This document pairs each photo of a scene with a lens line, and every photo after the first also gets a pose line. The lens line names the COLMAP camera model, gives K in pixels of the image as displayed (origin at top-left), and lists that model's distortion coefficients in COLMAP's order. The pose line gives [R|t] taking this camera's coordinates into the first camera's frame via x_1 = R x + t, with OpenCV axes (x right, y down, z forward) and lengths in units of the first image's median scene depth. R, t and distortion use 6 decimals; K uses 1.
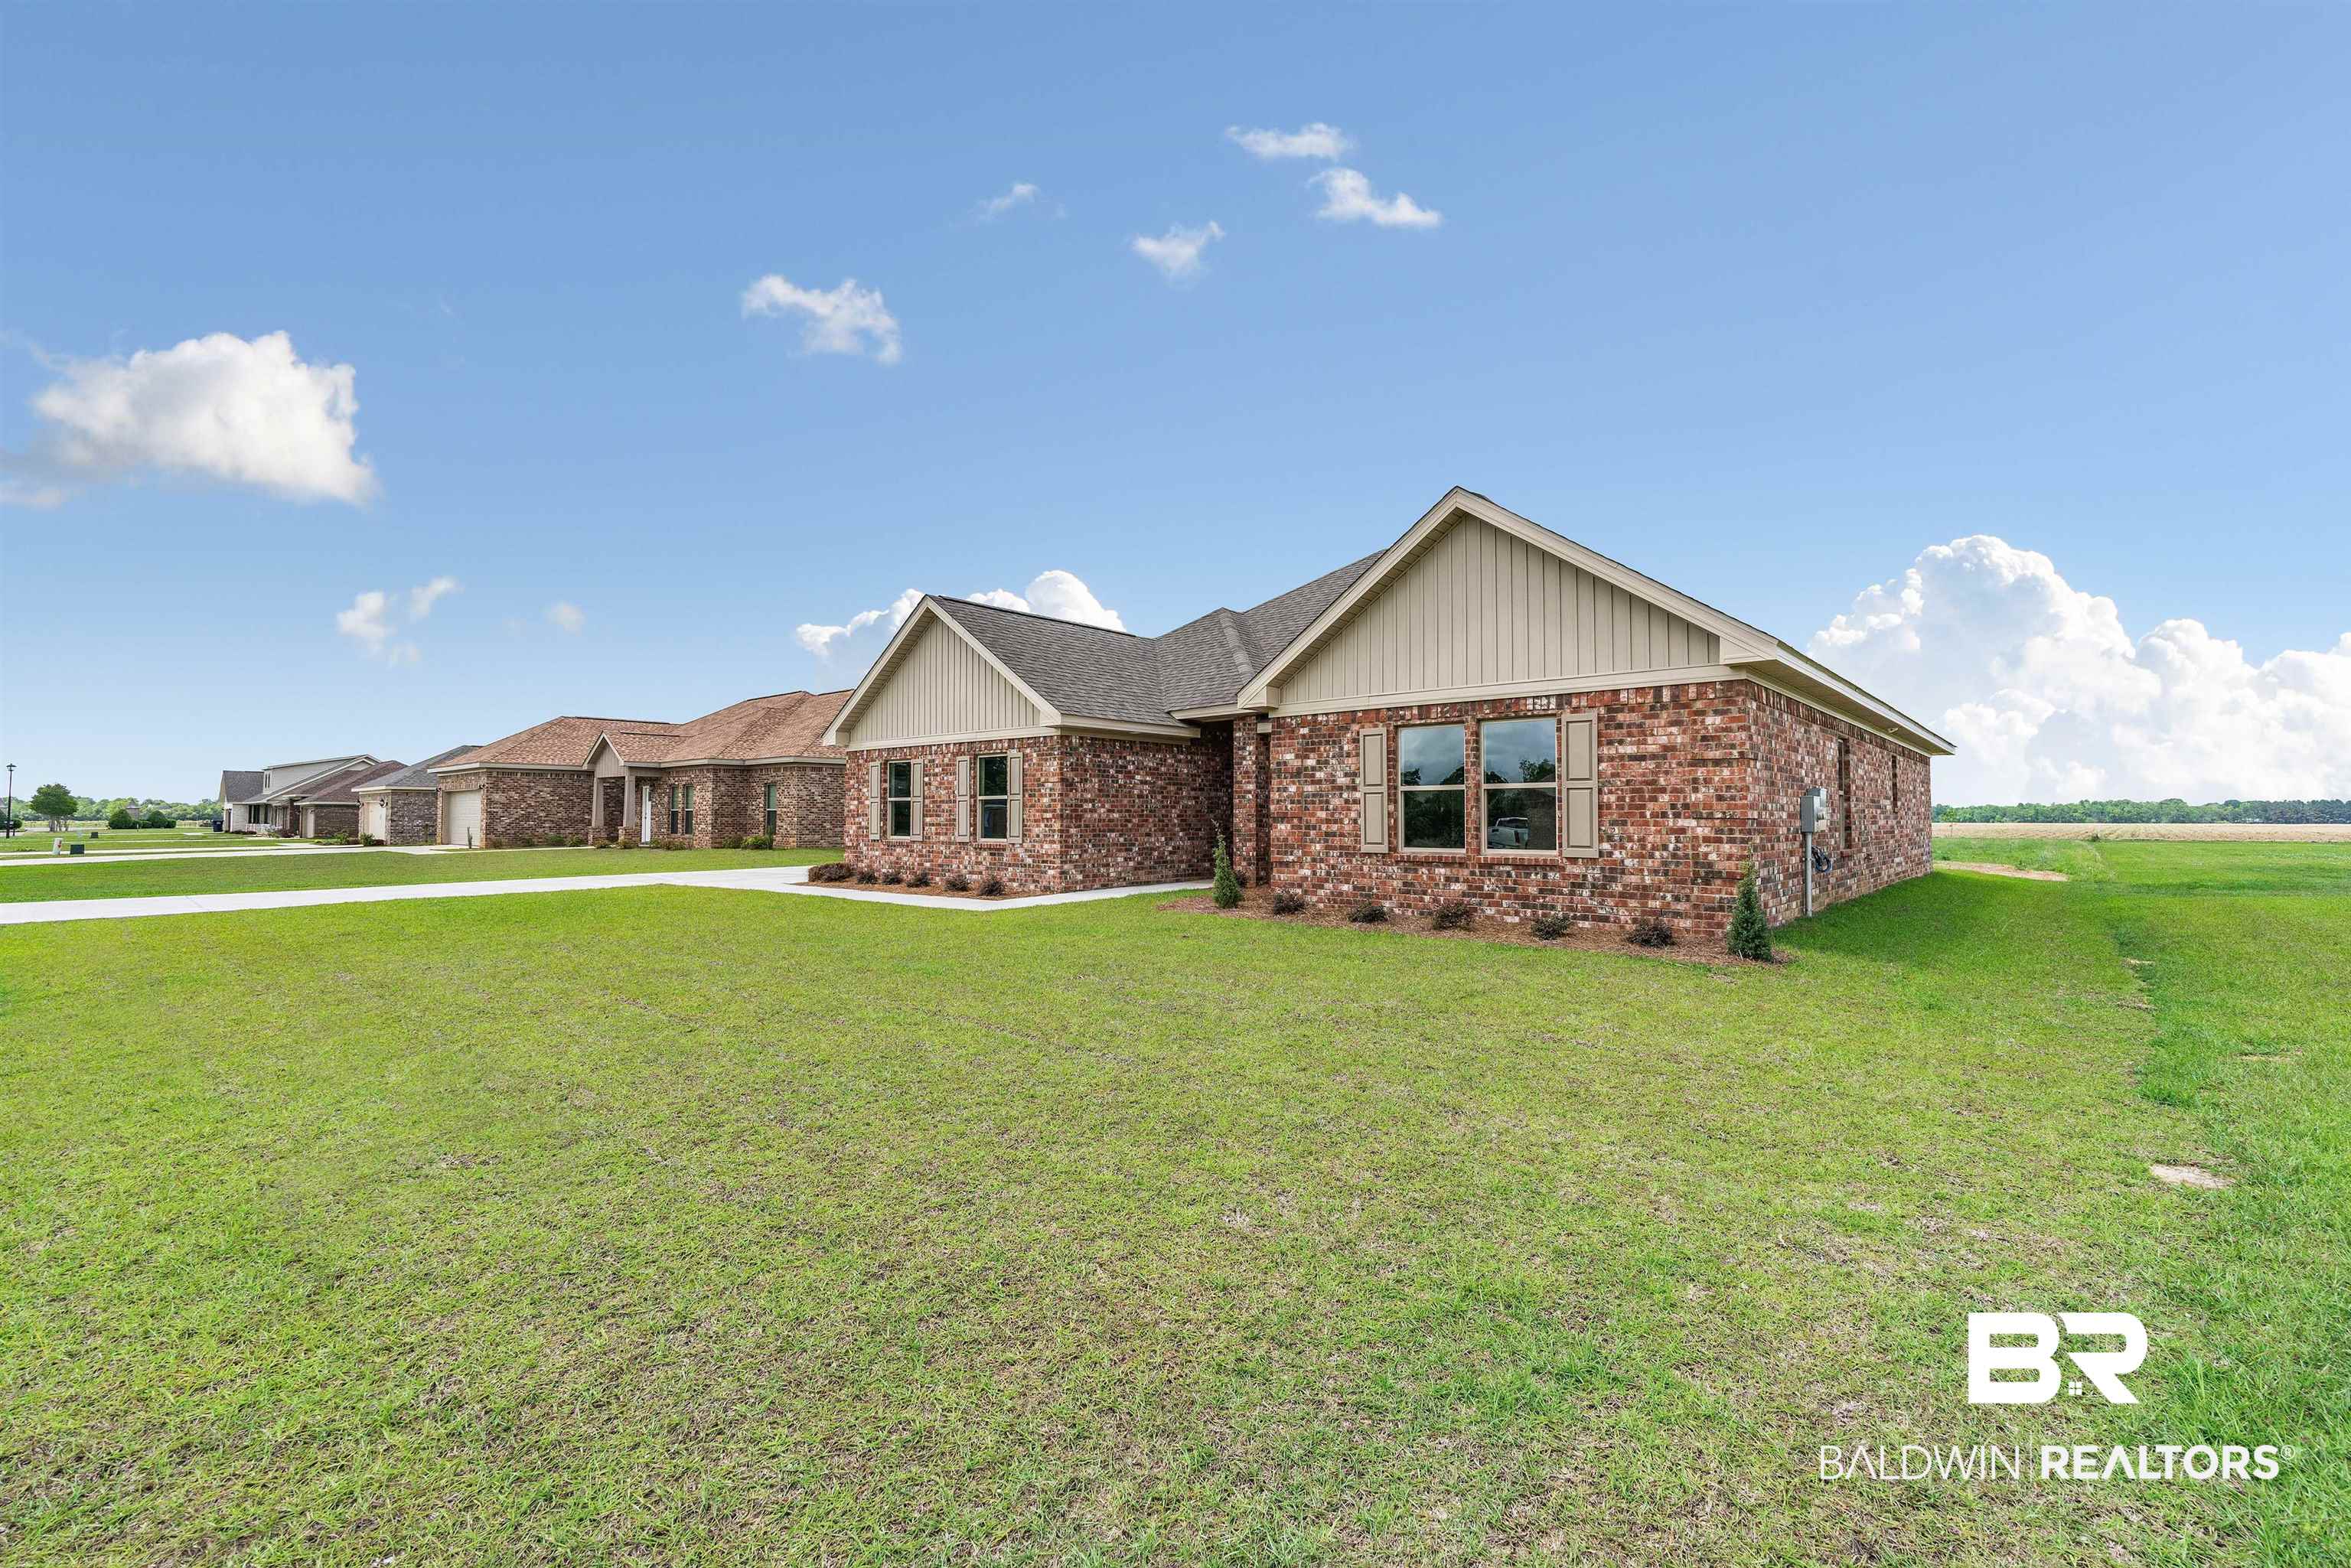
lens RADIAL K [[1009.7, 0, 1170.8], [0, 1009.7, 784.7], [0, 0, 1]] dist [-0.001660, 0.000919]
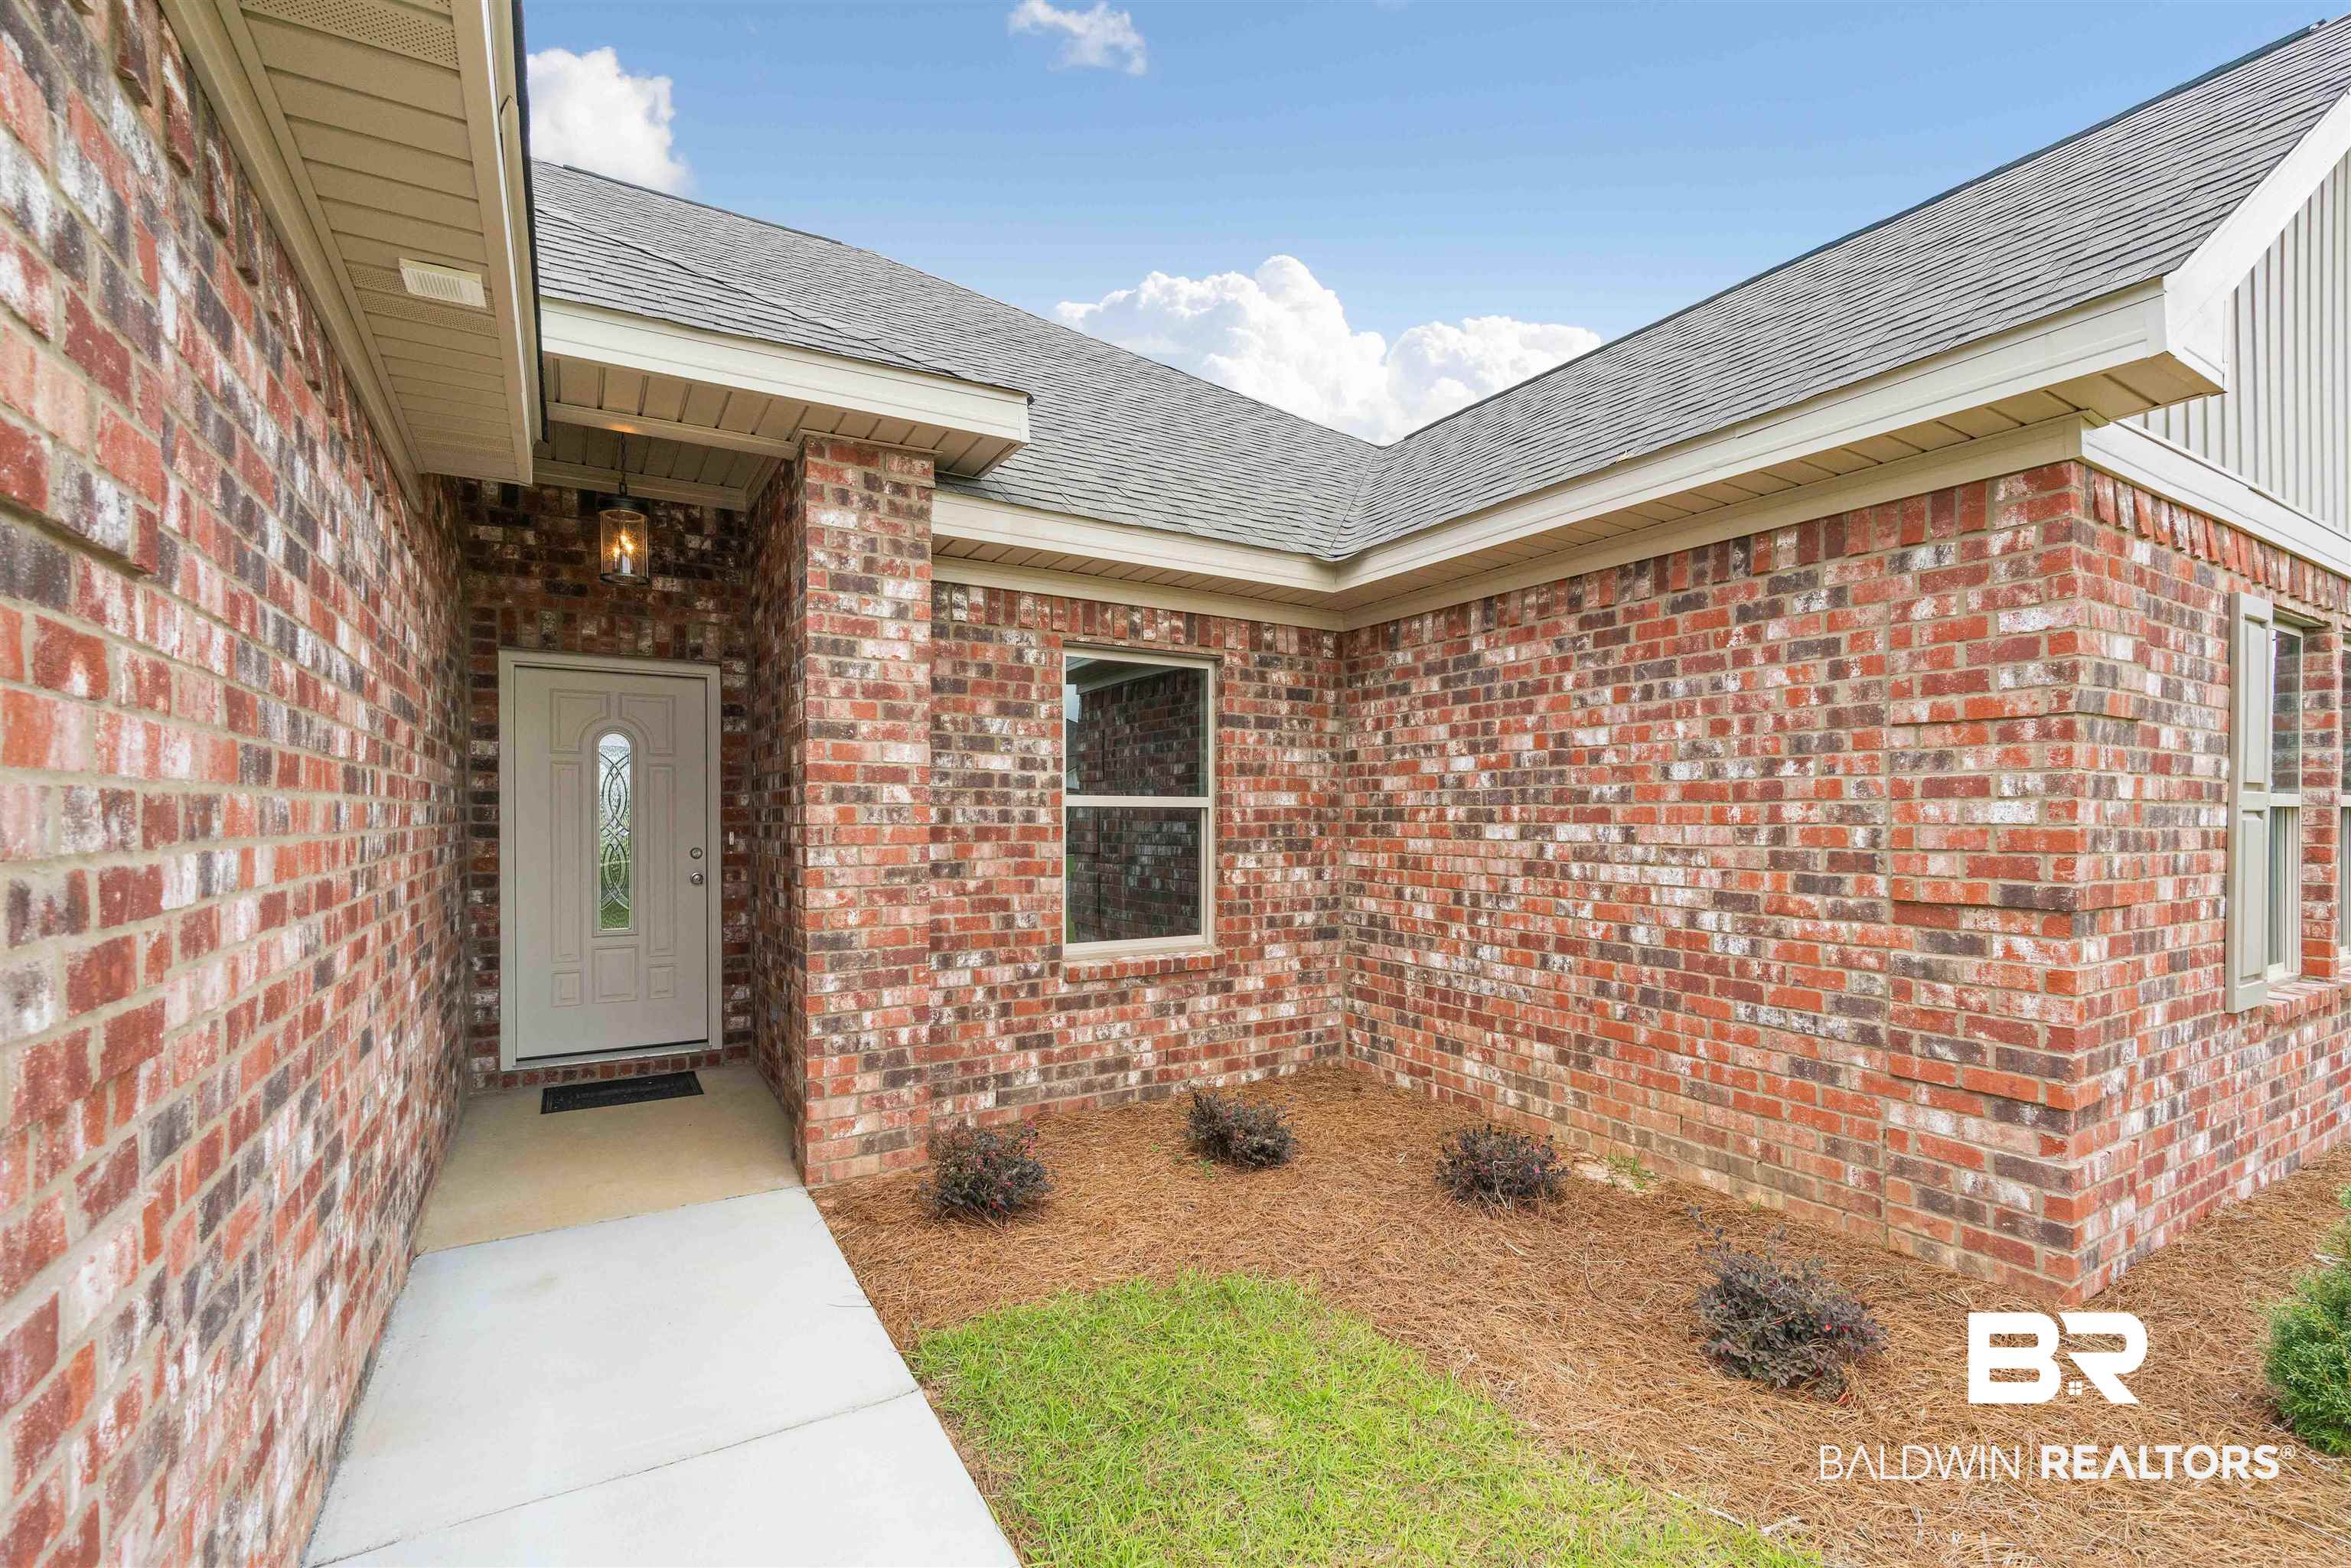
lens RADIAL K [[1009.7, 0, 1171.9], [0, 1009.7, 828.0], [0, 0, 1]] dist [-0.001660, 0.000919]
pose [[0.402304, -0.008099, 0.915470, -0.178641], [-0.030411, 0.999291, 0.022204, 0.018402], [-0.915001, -0.036773, 0.401772, 1.314974]]
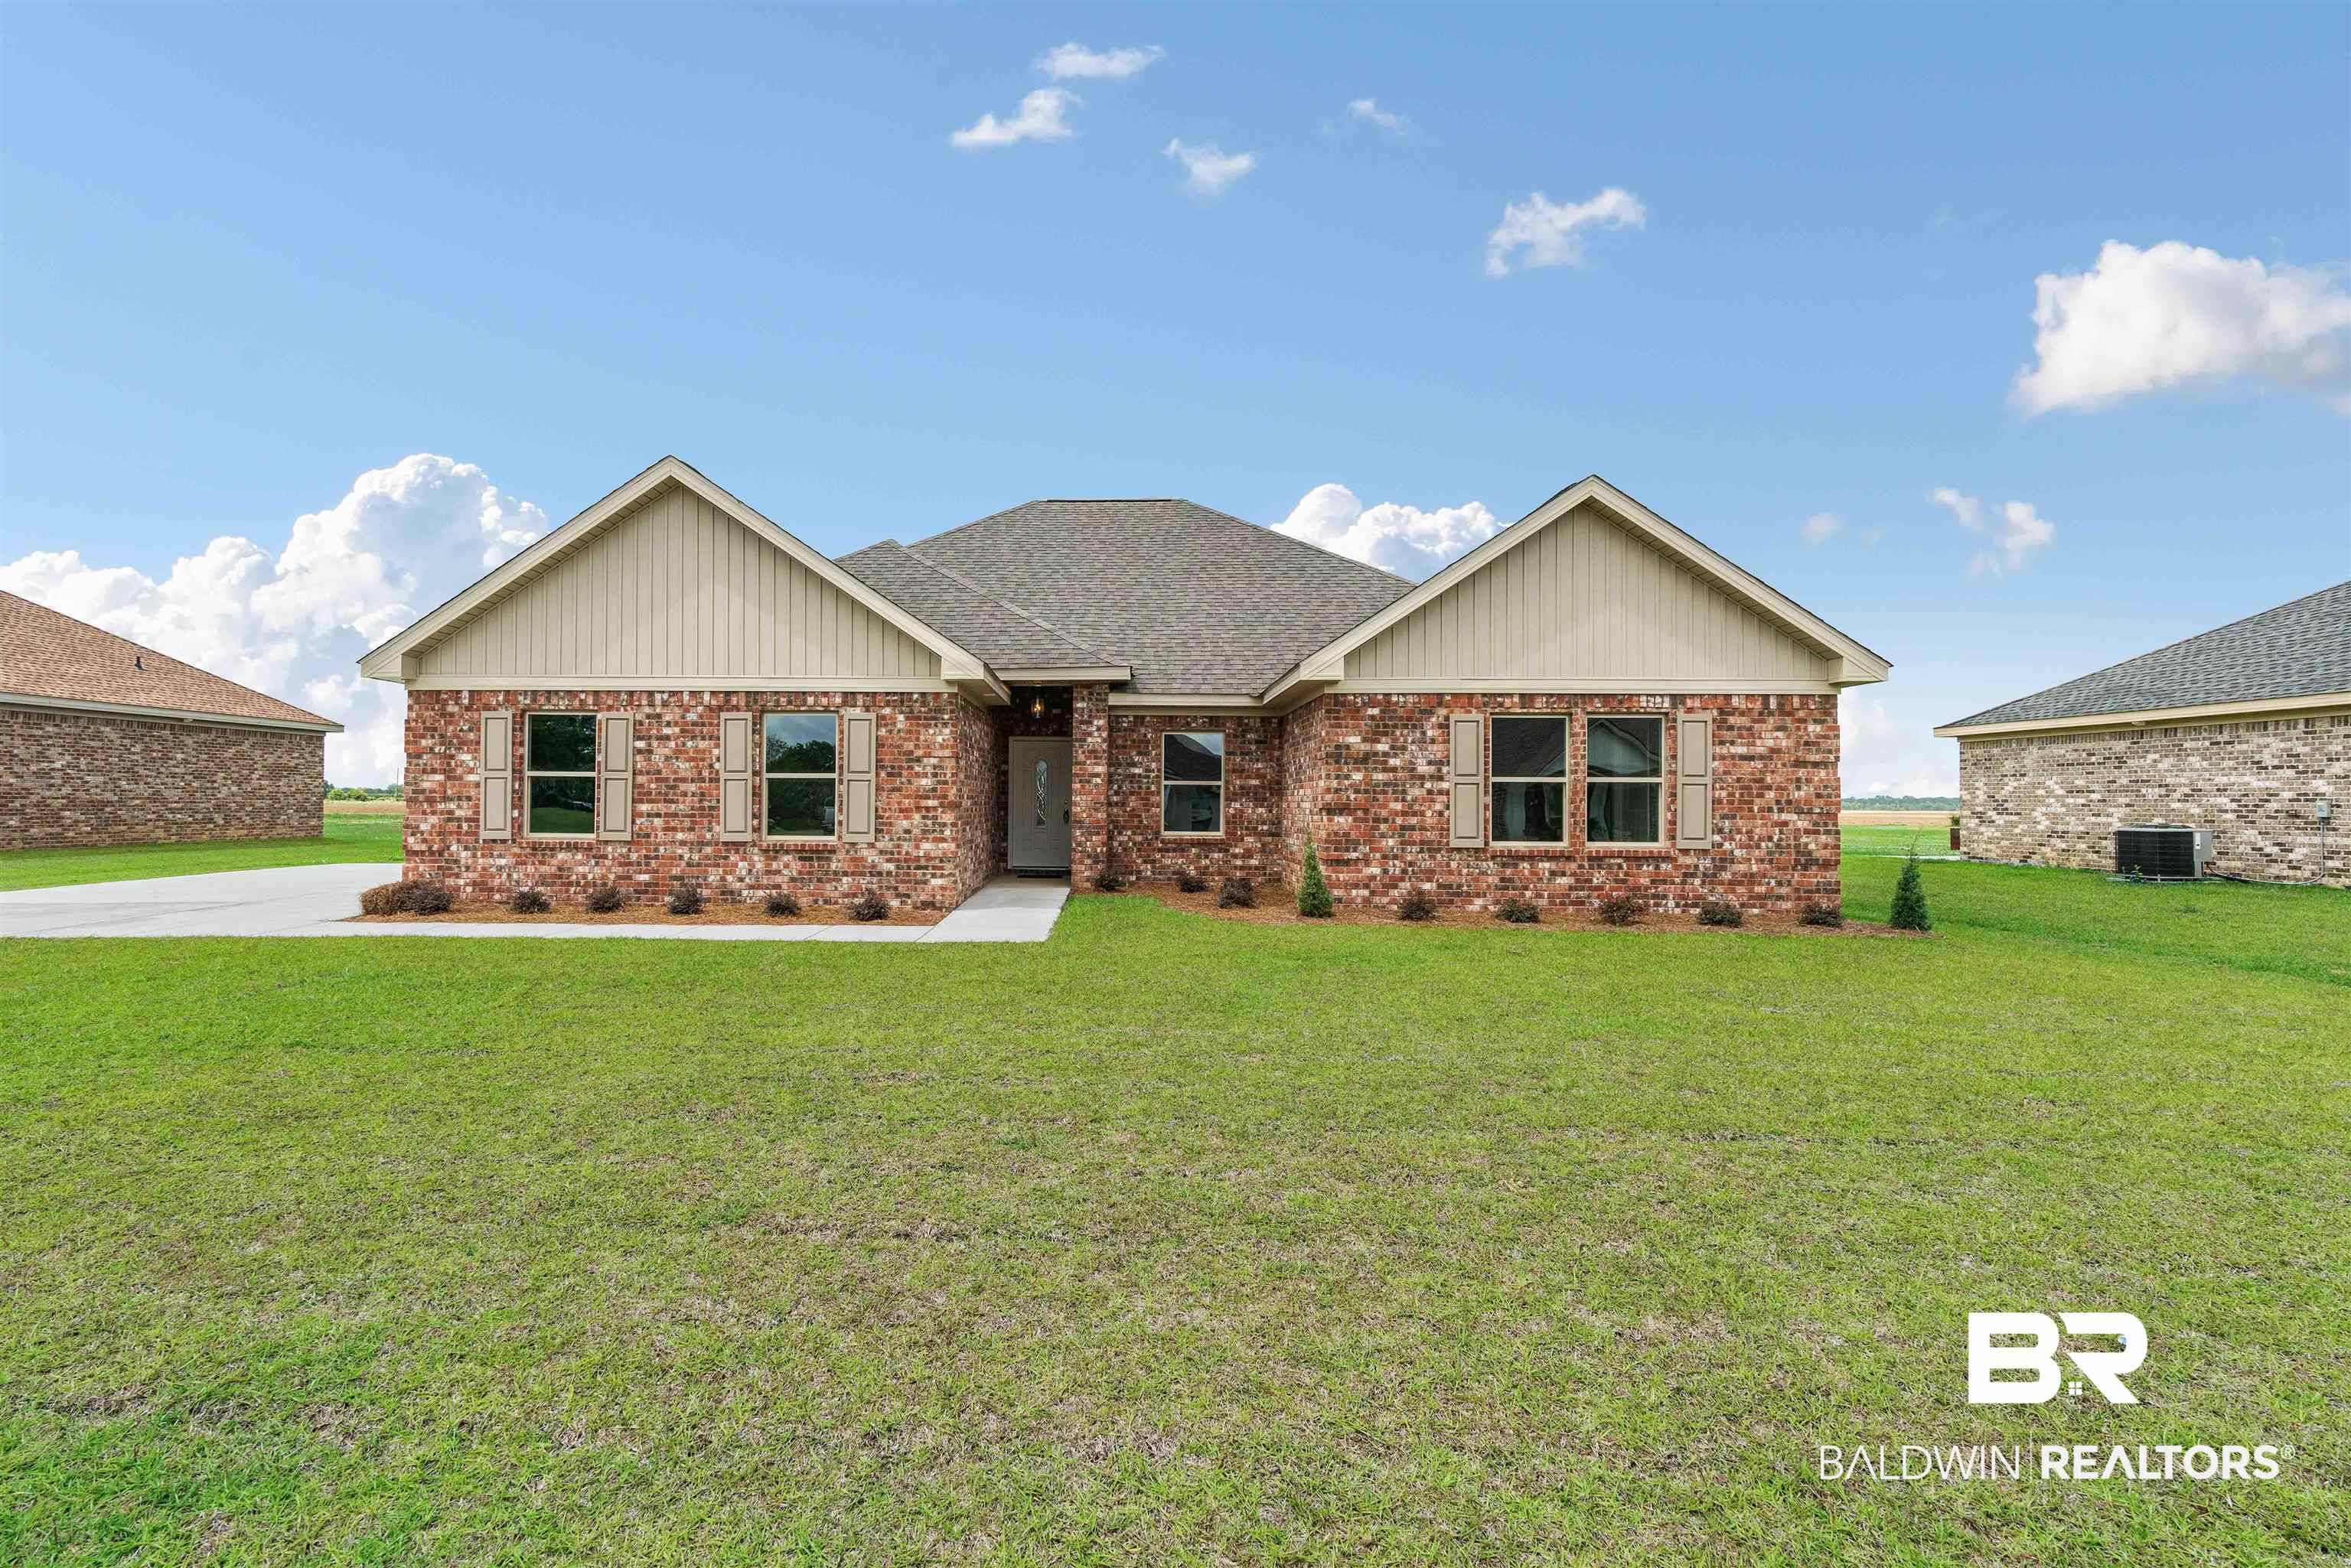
lens RADIAL K [[1009.7, 0, 1174.7], [0, 1009.7, 777.3], [0, 0, 1]] dist [-0.001660, 0.000919]
pose [[0.773680, 0.021942, 0.633197, -0.632823], [-0.027438, 0.999623, -0.001114, 0.011594], [-0.632982, -0.016512, 0.773990, 0.475346]]
